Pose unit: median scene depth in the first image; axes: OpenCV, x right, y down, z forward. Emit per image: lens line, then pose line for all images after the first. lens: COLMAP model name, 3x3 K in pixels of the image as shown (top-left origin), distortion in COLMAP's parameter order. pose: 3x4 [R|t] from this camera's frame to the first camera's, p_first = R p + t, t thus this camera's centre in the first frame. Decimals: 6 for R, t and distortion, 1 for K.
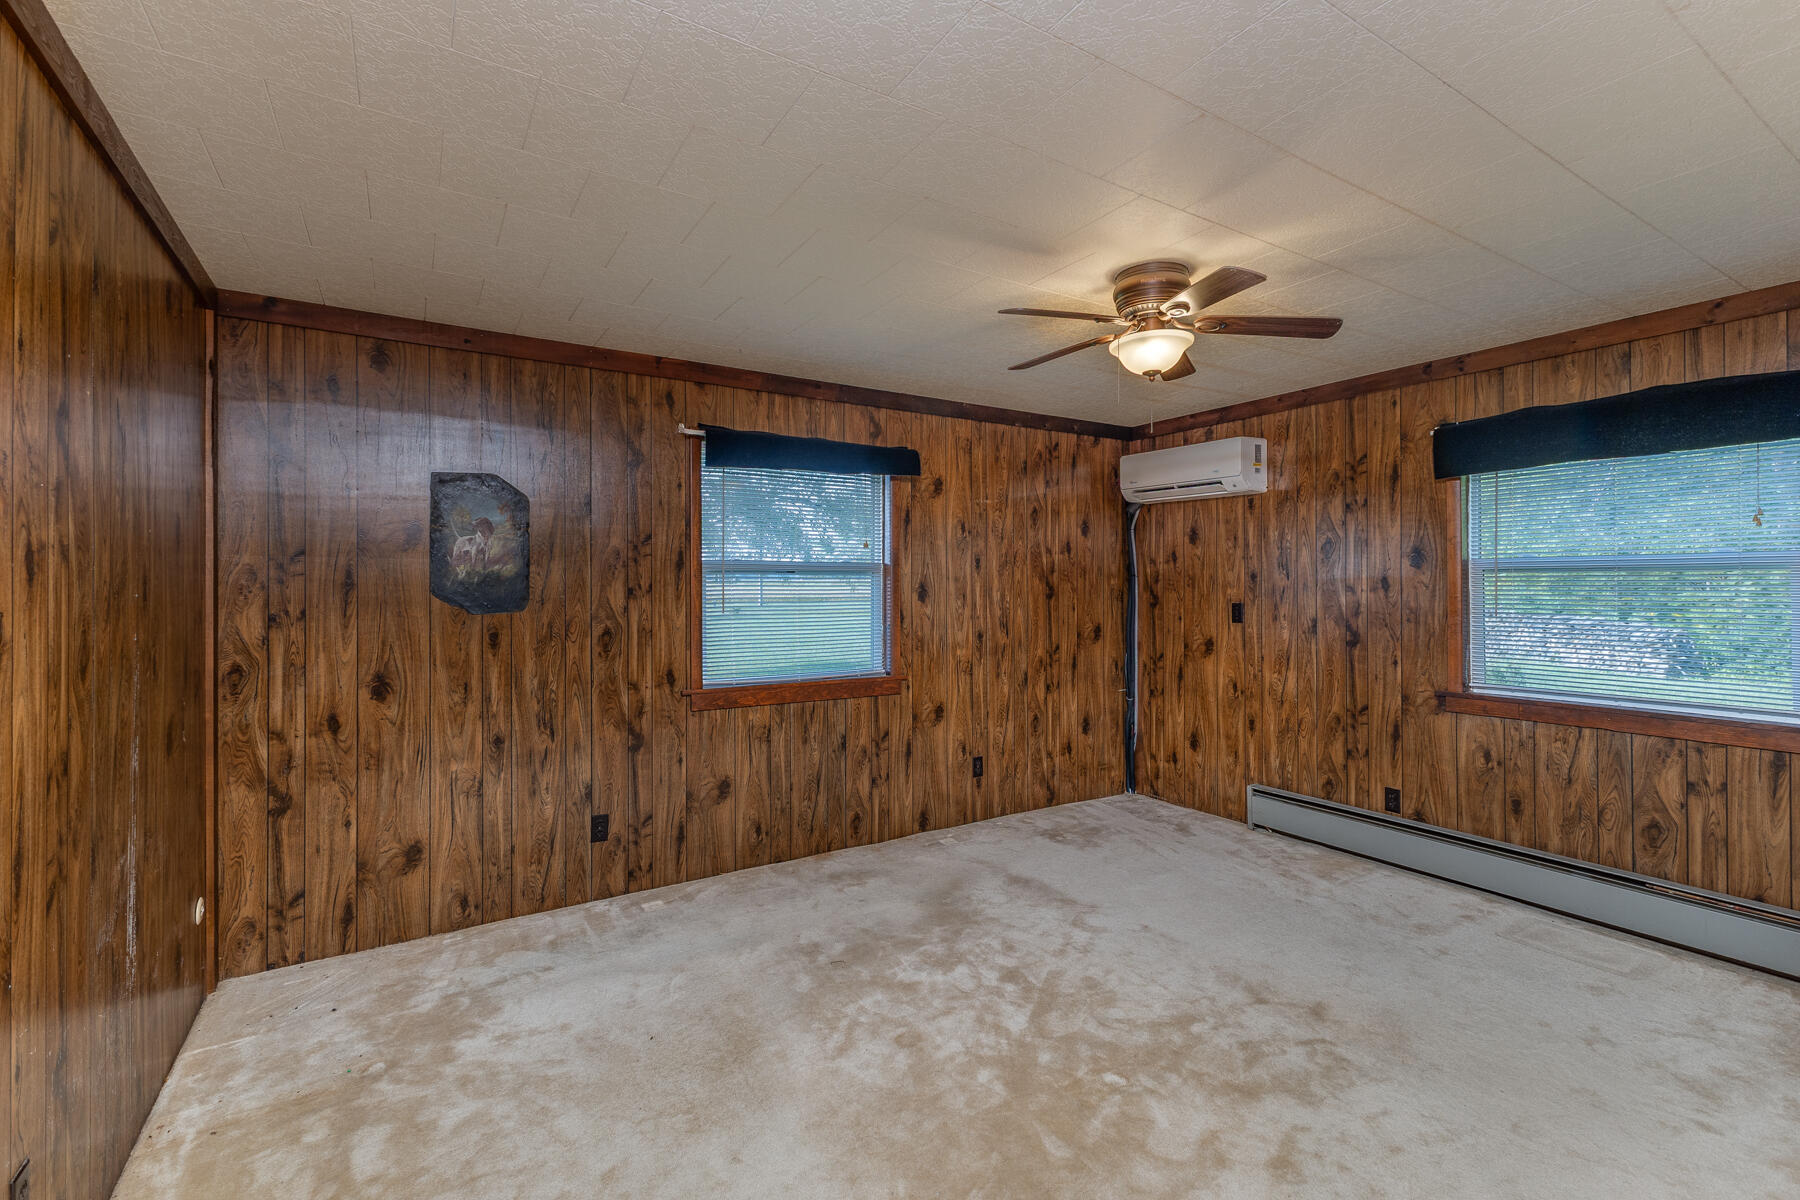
lens RADIAL K [[780.8, 0, 904.2], [0, 780.8, 584.9], [0, 0, 1]] dist [-0.000903, -0.000368]
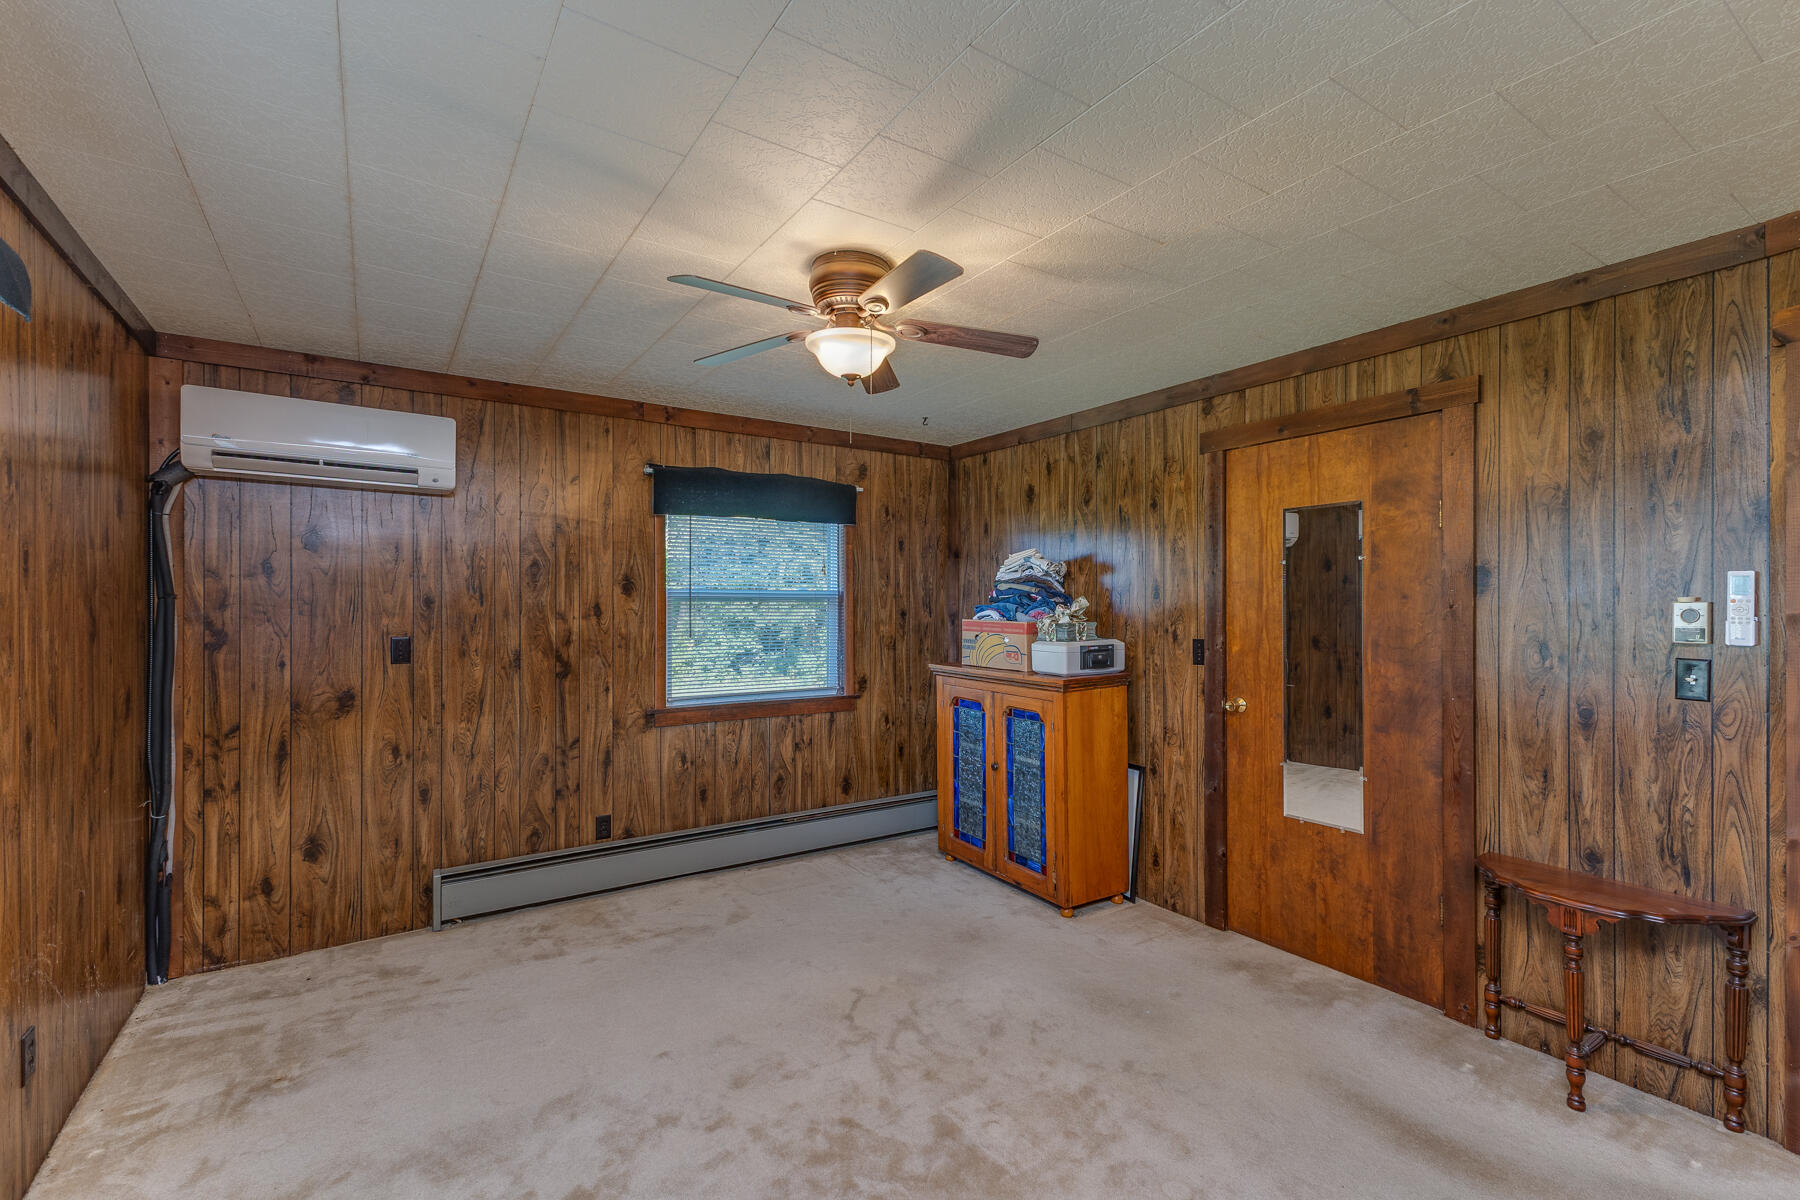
lens RADIAL K [[780.8, 0, 905.0], [0, 780.8, 608.1], [0, 0, 1]] dist [-0.000903, -0.000368]
pose [[-0.032466, 0.003465, 0.999467, -0.379409], [0.001806, 0.999993, -0.003408, -0.000541], [-0.999471, 0.001694, -0.032472, 0.634515]]
